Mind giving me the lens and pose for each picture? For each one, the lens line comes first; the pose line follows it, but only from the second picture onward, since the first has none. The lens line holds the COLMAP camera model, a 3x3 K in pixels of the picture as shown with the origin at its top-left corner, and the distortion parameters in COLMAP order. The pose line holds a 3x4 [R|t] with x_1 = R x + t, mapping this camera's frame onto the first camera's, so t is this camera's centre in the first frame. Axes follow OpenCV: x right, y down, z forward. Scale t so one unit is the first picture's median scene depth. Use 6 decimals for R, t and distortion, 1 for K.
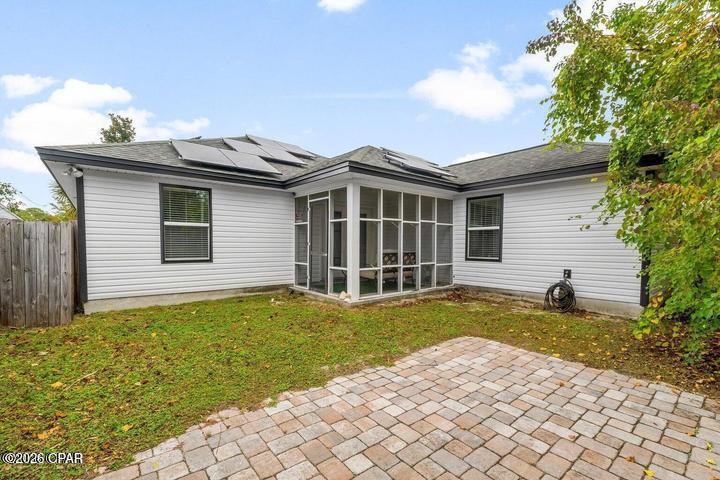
lens RADIAL K [[309.0, 0, 347.5], [0, 309.0, 251.4], [0, 0, 1]] dist [-0.002824, -0.000035]
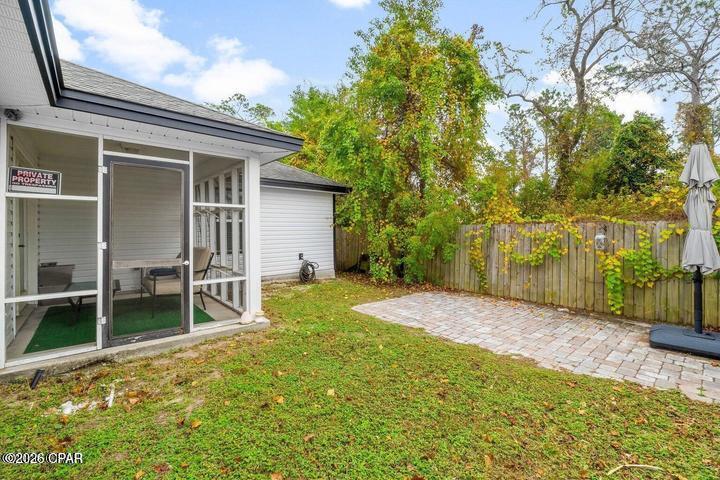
lens RADIAL K [[309.0, 0, 360.1], [0, 309.0, 233.5], [0, 0, 1]] dist [-0.002824, -0.000035]
pose [[-0.047247, -0.014697, 0.998775, -1.394449], [0.027368, 0.999497, 0.016002, -0.095445], [-0.998508, 0.028091, -0.046821, 1.524373]]
